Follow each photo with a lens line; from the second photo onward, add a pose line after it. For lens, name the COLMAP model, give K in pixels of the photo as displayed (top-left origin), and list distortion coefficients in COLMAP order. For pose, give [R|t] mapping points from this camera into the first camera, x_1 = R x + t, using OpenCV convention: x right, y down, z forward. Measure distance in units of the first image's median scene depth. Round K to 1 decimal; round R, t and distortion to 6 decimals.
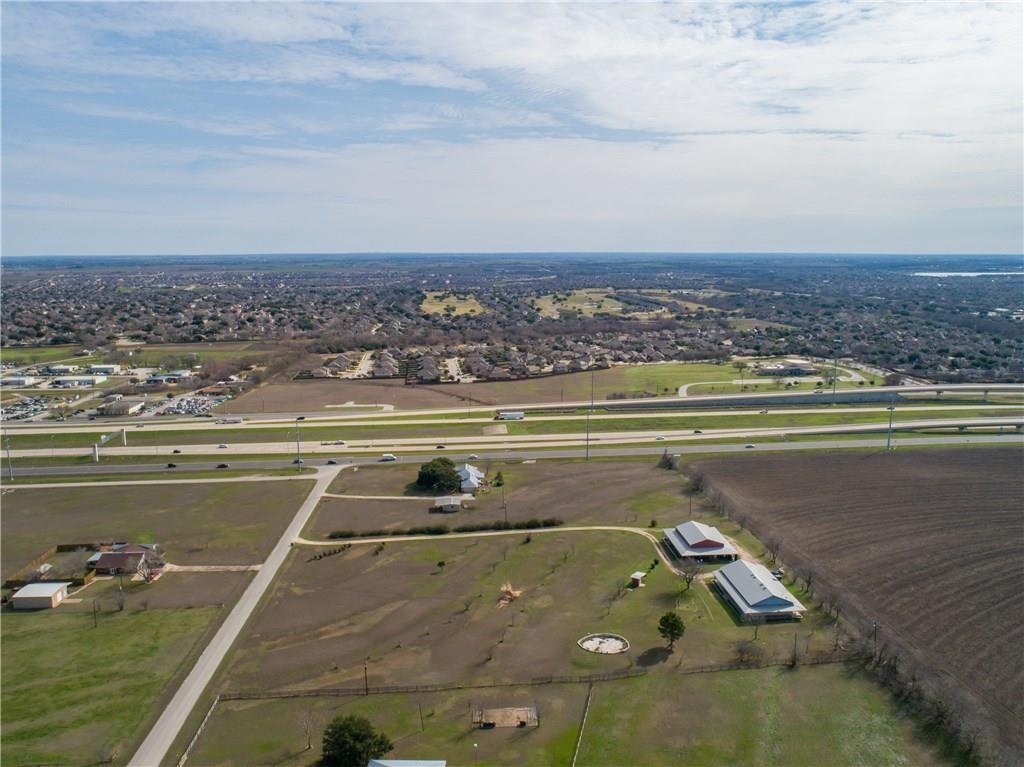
lens RADIAL K [[782.8, 0, 517.4], [0, 782.8, 380.3], [0, 0, 1]] dist [-0.028319, 0.012849]
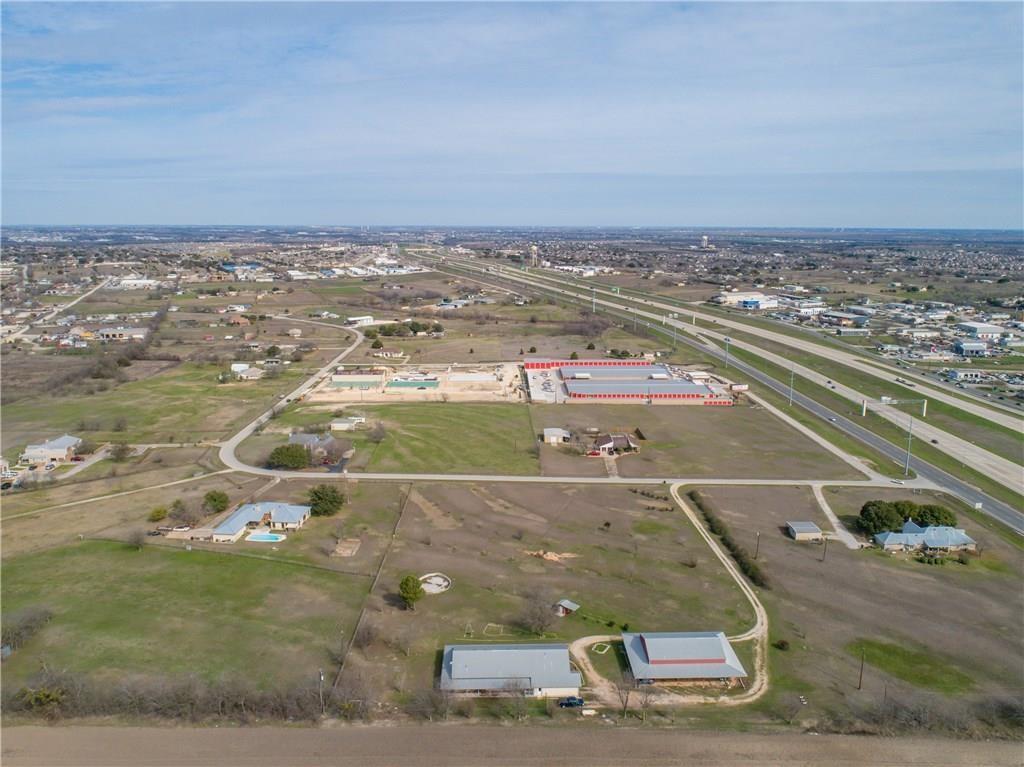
lens RADIAL K [[782.8, 0, 517.4], [0, 782.8, 380.3], [0, 0, 1]] dist [-0.028319, 0.012849]
pose [[-0.050459, 0.200757, -0.978341, 0.815244], [-0.167930, 0.963936, 0.206462, -0.132961], [0.984507, 0.174711, -0.014926, 0.791233]]
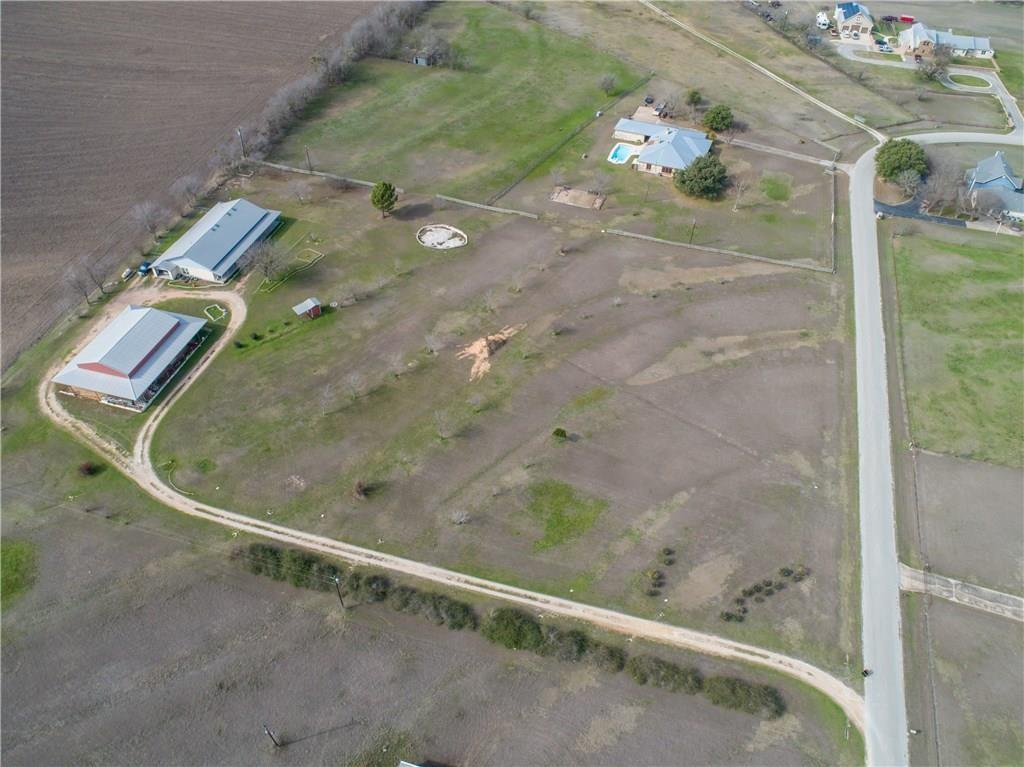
lens RADIAL K [[782.8, 0, 517.4], [0, 782.8, 380.3], [0, 0, 1]] dist [-0.028319, 0.012849]
pose [[-0.939150, -0.241202, 0.244577, -0.181926], [0.048608, 0.611521, 0.789734, -0.220527], [-0.340050, 0.753567, -0.562586, 1.193592]]
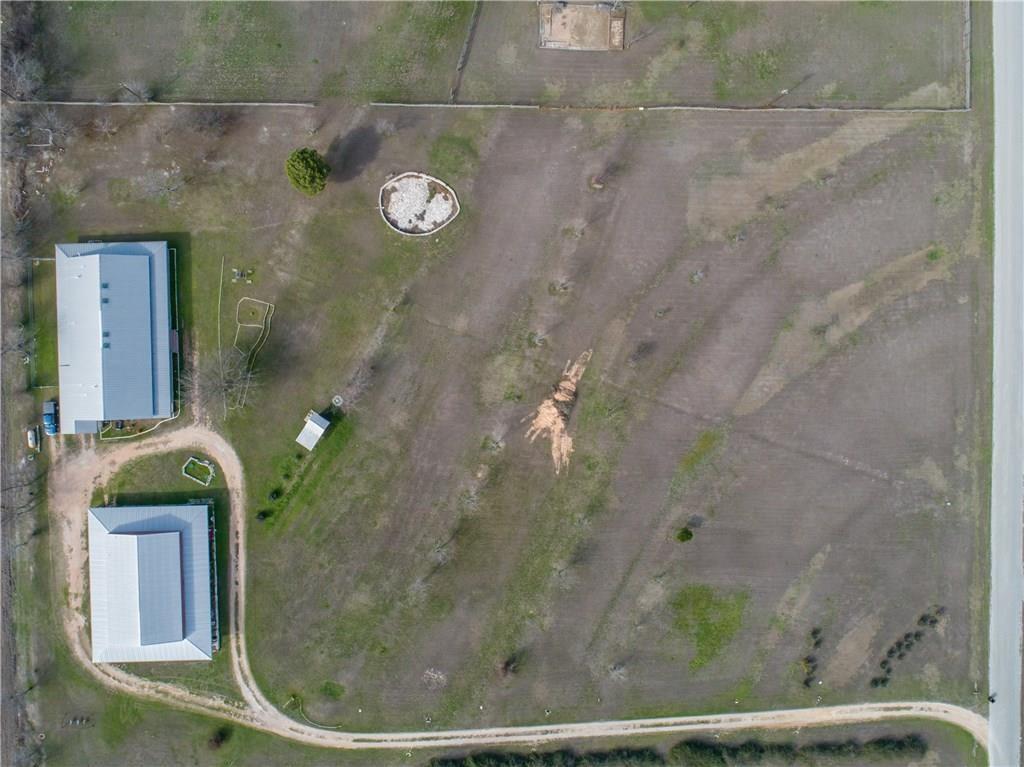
lens RADIAL K [[782.8, 0, 517.4], [0, 782.8, 380.3], [0, 0, 1]] dist [-0.028319, 0.012849]
pose [[-0.998137, -0.055392, -0.025593, 0.028785], [-0.015591, -0.173995, 0.984623, -0.227522], [-0.058993, 0.983187, 0.172807, 0.749578]]
